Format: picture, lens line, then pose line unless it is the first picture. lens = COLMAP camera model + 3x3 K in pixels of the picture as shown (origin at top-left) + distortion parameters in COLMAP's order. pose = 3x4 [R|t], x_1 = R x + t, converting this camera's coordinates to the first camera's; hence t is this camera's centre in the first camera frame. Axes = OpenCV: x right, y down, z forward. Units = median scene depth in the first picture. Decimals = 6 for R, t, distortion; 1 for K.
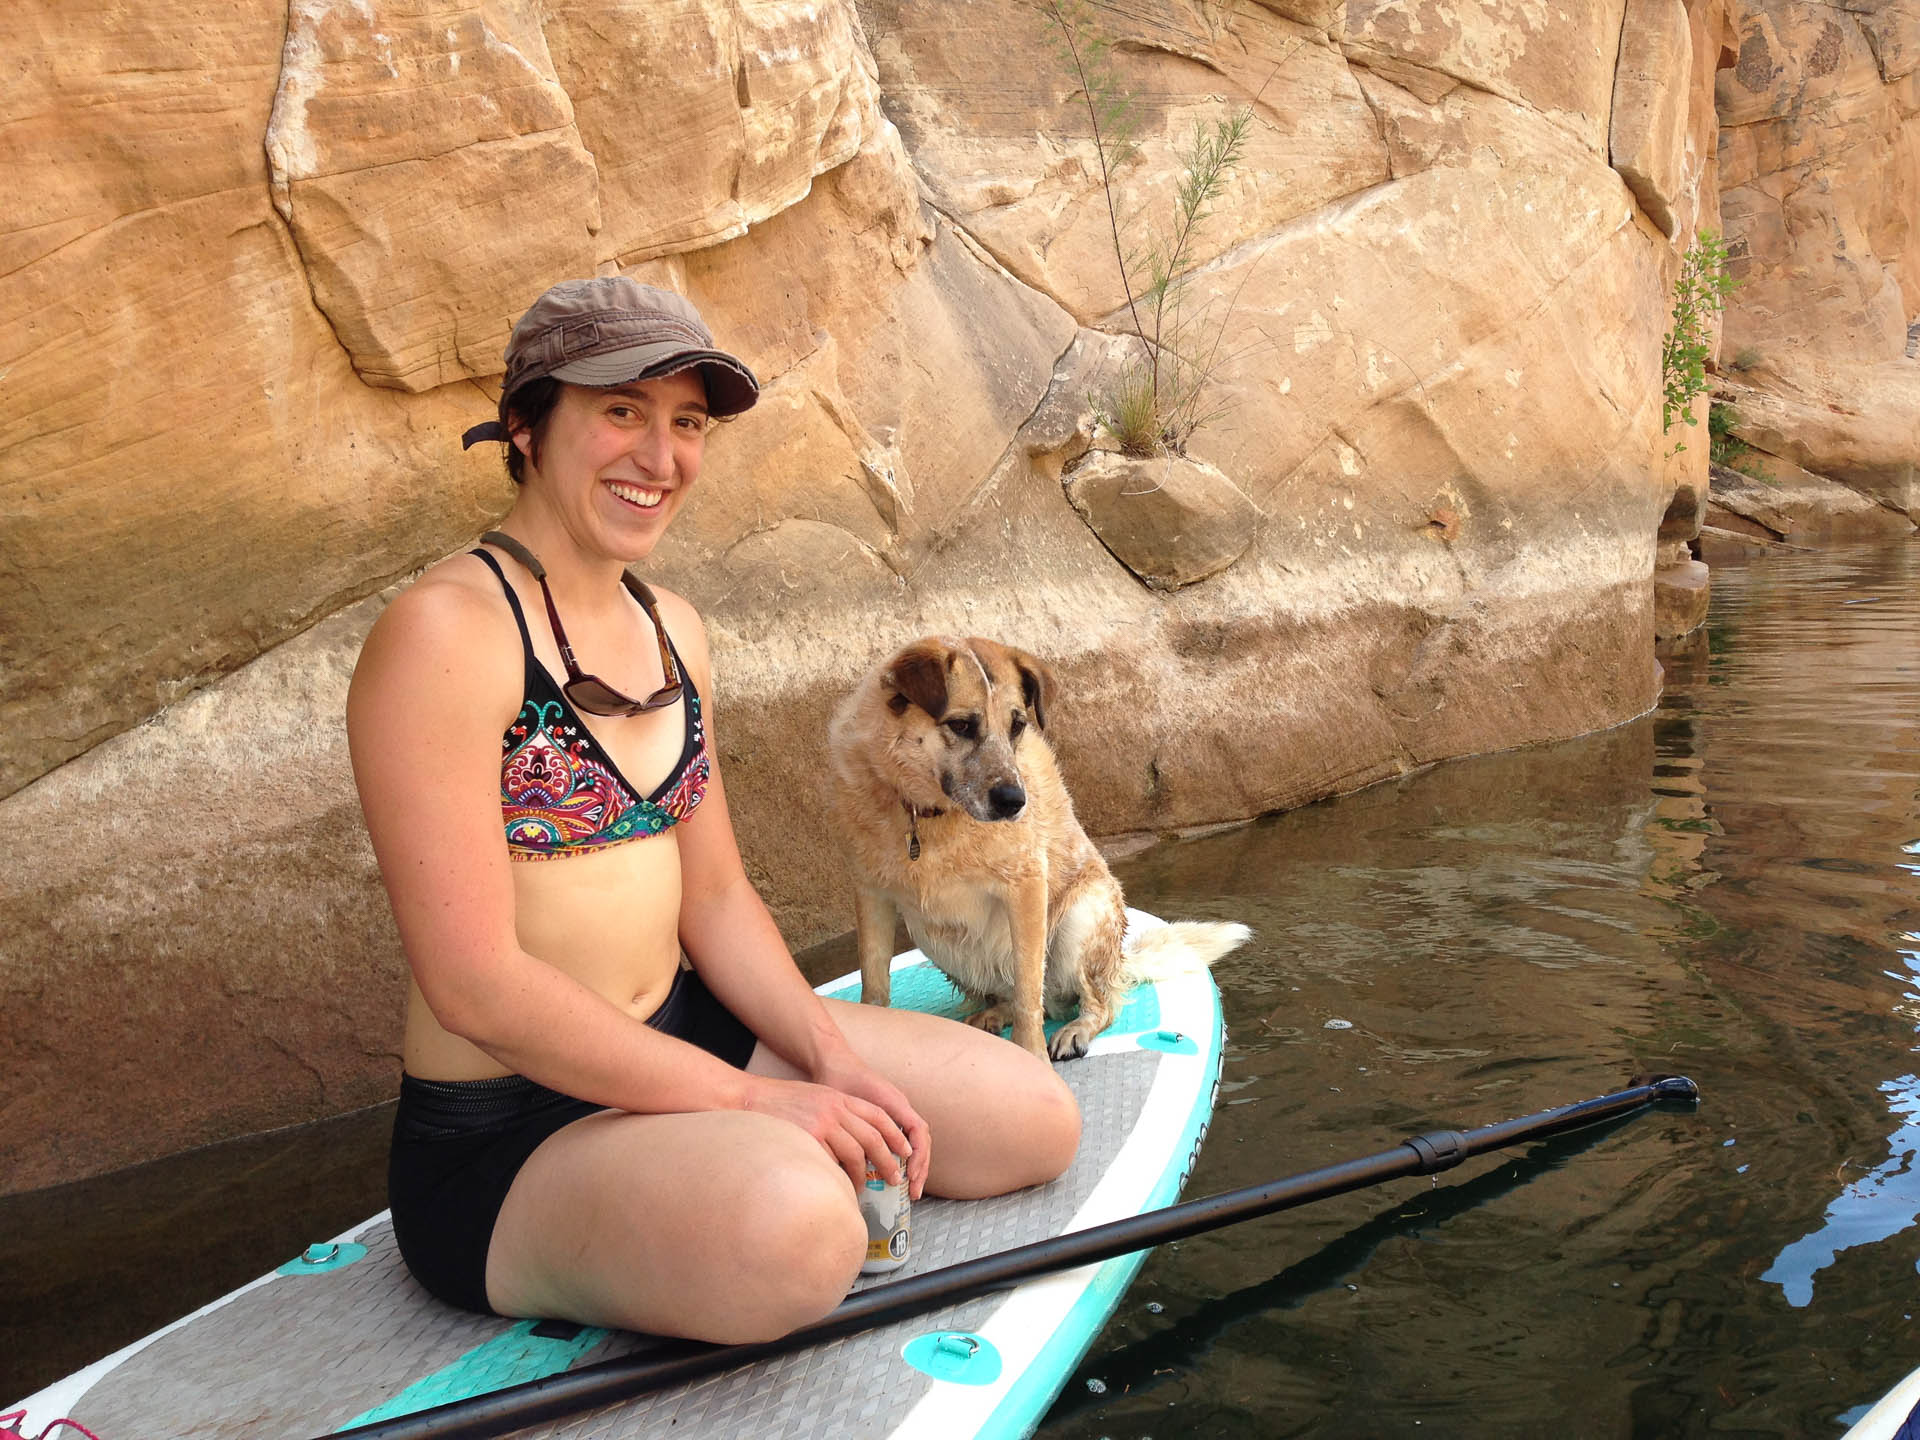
lens RADIAL K [[1718.0, 0, 954.7], [0, 1718.0, 714.4], [0, 0, 1]] dist [0.135504, -0.199940]
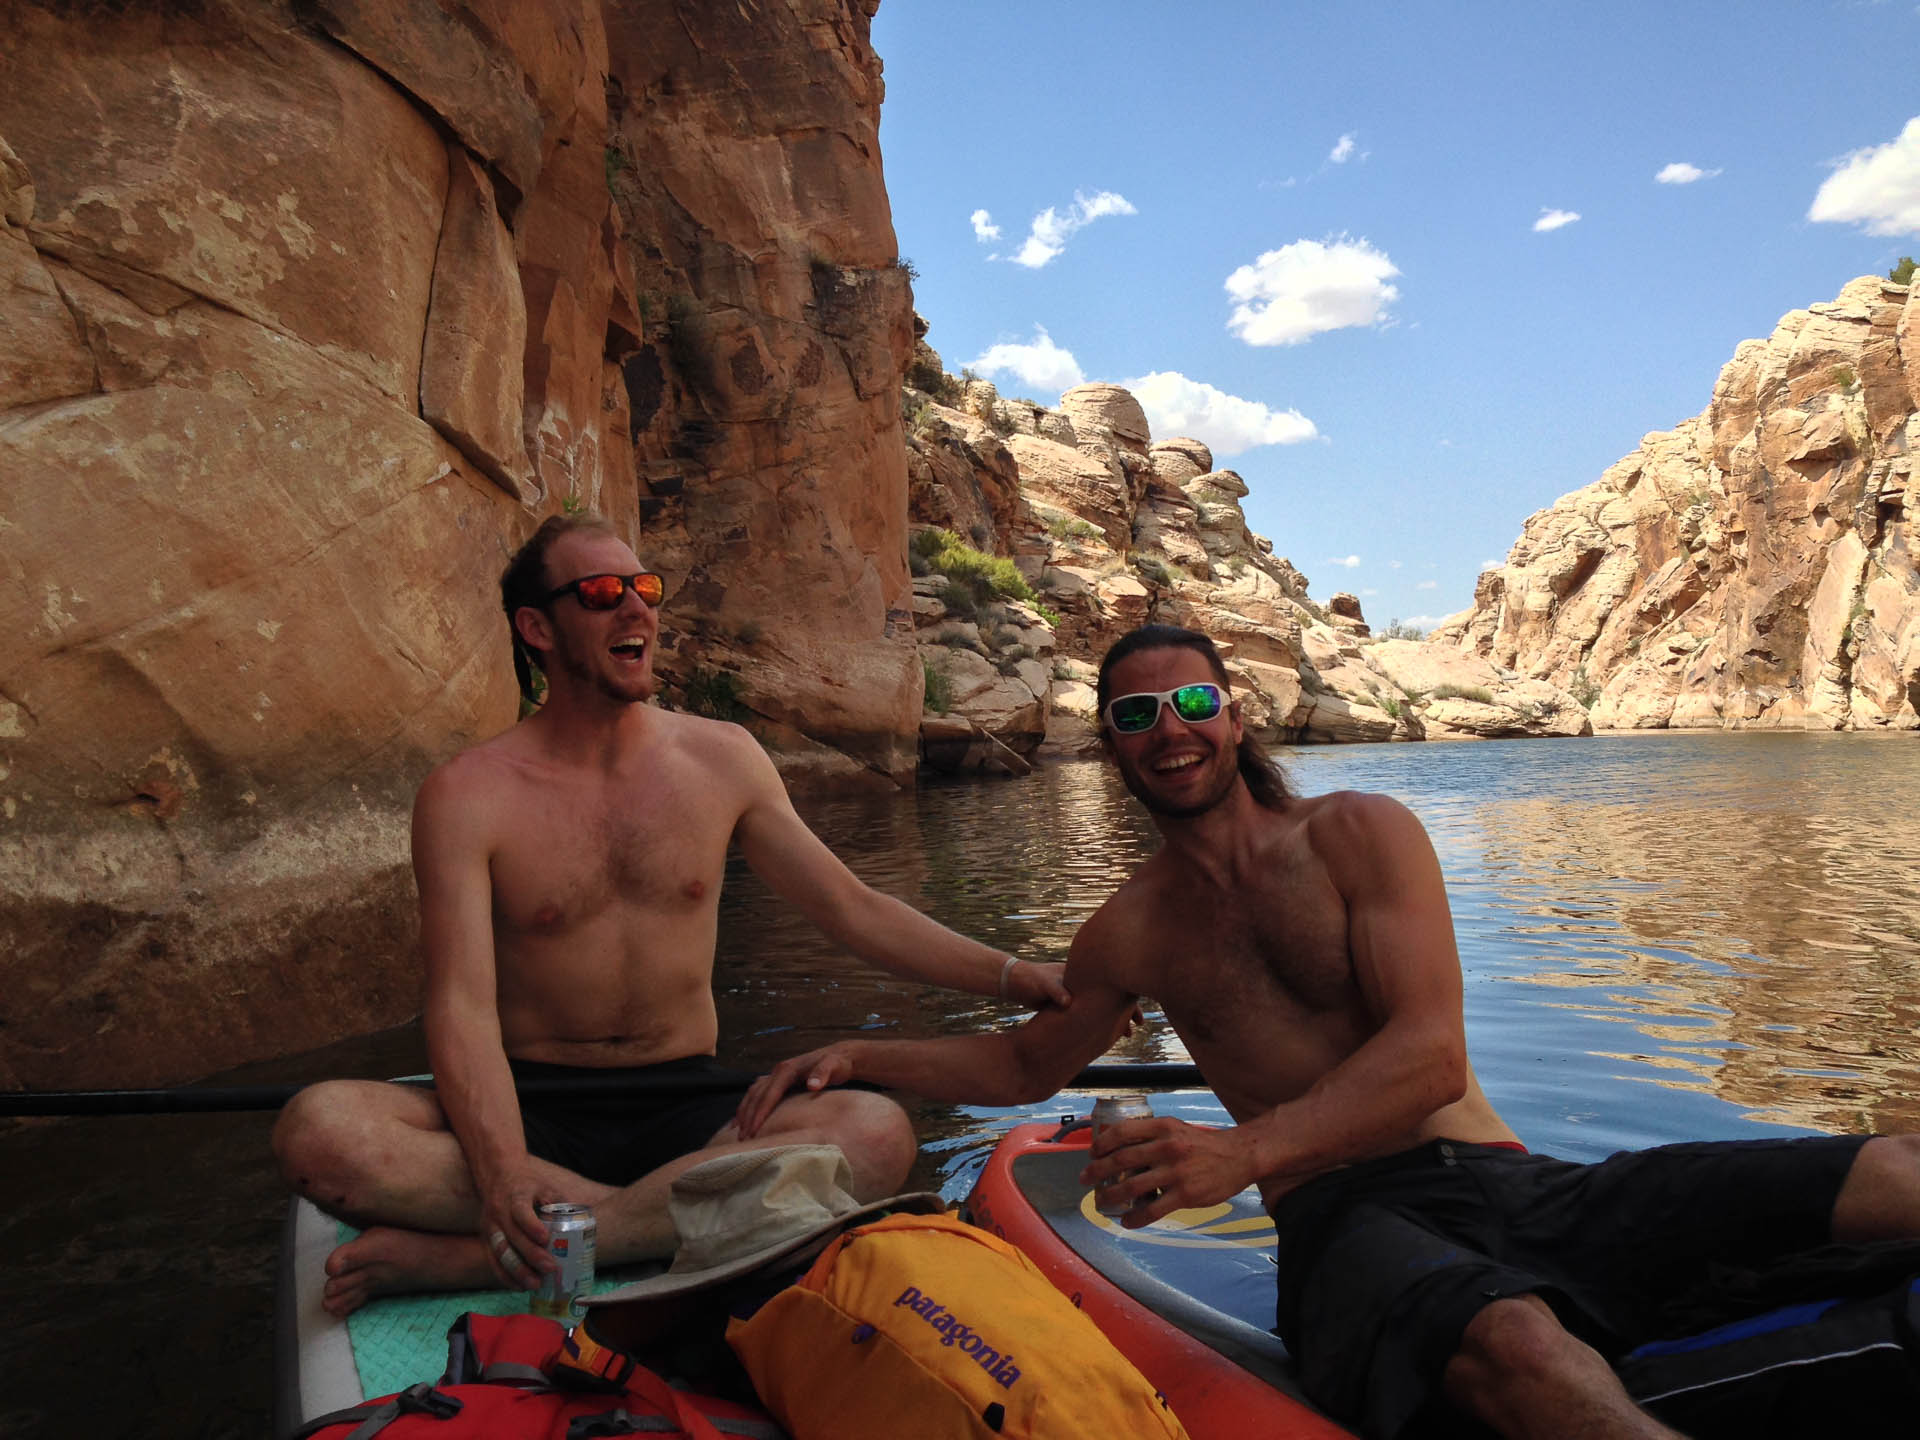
lens RADIAL K [[1718.0, 0, 954.7], [0, 1718.0, 714.4], [0, 0, 1]] dist [0.135504, -0.199940]
pose [[0.881072, 0.021386, 0.472498, 0.211178], [0.047348, 0.989971, -0.133099, -0.019316], [-0.470606, 0.139642, 0.871224, 0.086752]]
